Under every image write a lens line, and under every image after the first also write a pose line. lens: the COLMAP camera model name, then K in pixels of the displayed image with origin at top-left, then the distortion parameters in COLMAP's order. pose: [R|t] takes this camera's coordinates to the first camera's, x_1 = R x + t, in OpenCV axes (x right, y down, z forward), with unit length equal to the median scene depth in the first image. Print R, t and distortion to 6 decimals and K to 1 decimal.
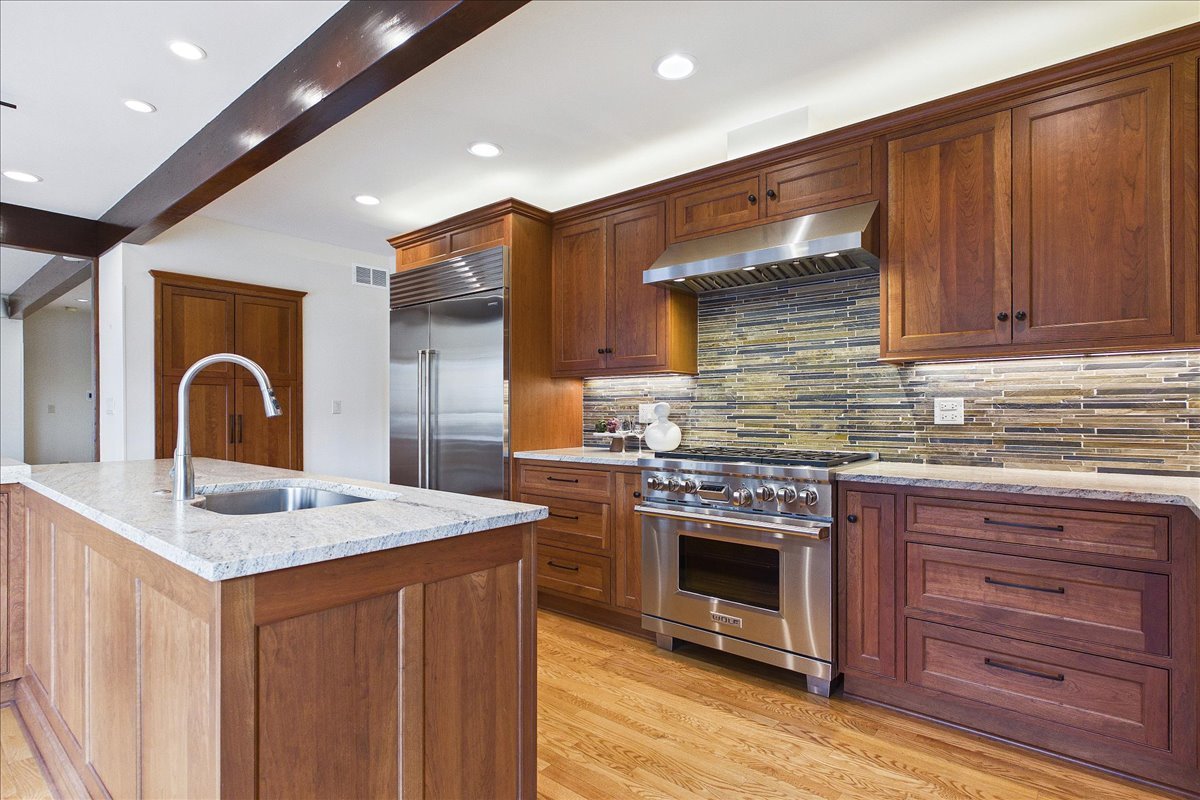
lens RADIAL K [[607.4, 0, 601.7], [0, 607.4, 414.4], [0, 0, 1]] dist [0.000412, -0.000072]
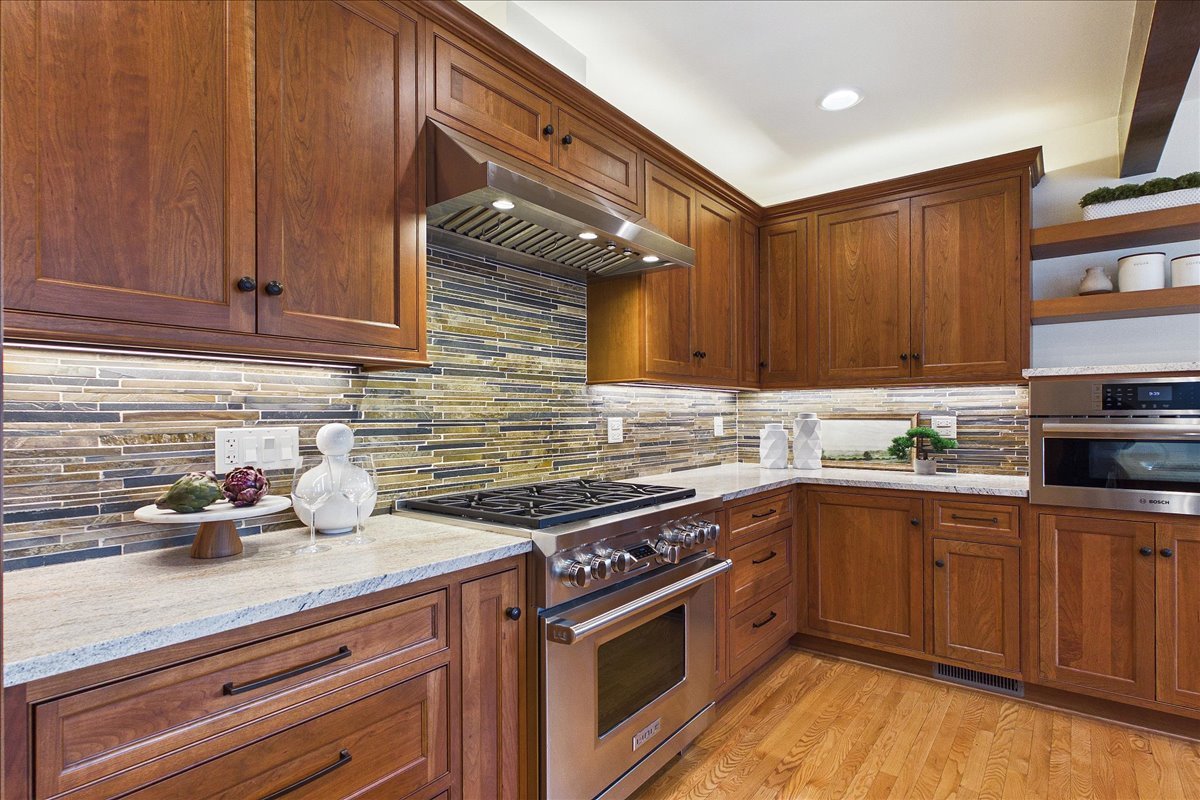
lens RADIAL K [[607.4, 0, 601.7], [0, 607.4, 414.4], [0, 0, 1]] dist [0.000412, -0.000072]
pose [[-0.042913, 0.002421, 0.999076, -0.432045], [0.010908, 0.999939, -0.001954, -0.027441], [-0.999019, 0.010814, -0.042937, 0.935035]]
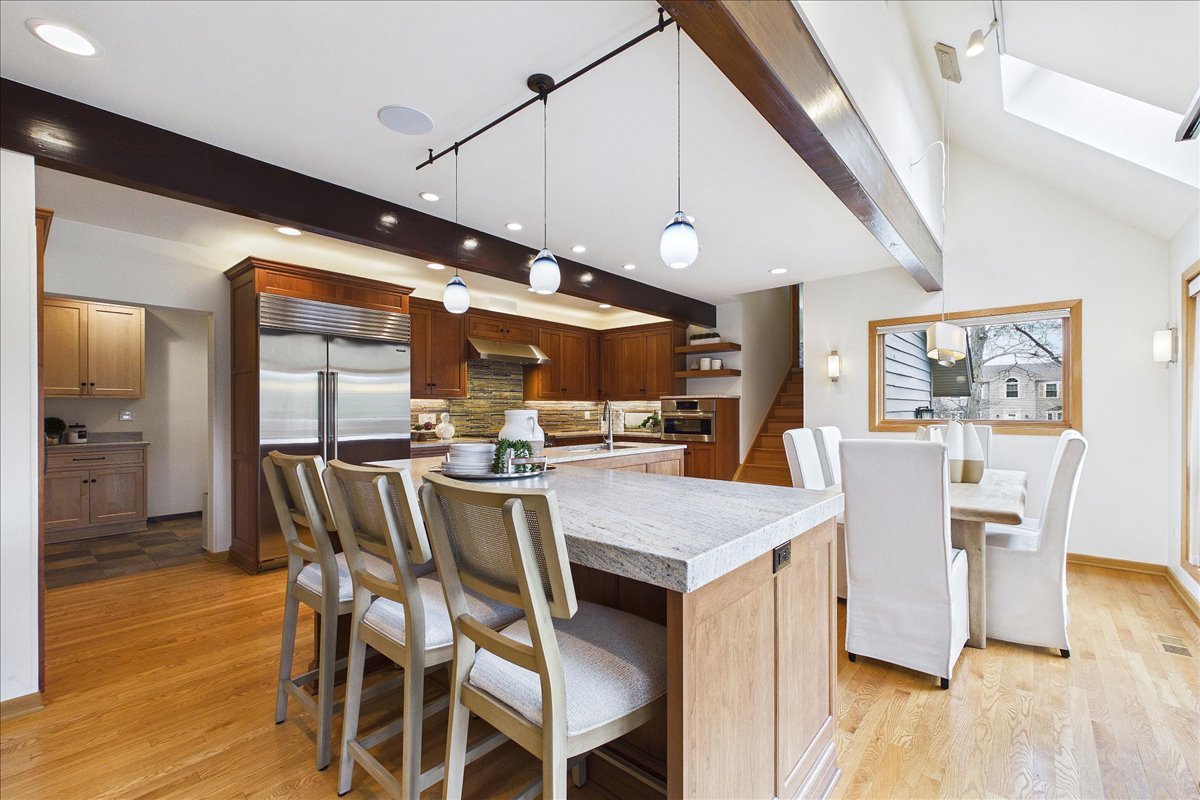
lens RADIAL K [[507.2, 0, 601.2], [0, 507.2, 408.9], [0, 0, 1]] dist [0.000960, -0.000054]
pose [[0.006162, 0.001460, 0.999980, -1.726284], [0.008763, 0.999960, -0.001514, -0.030344], [-0.999943, 0.008772, 0.006149, 0.567291]]
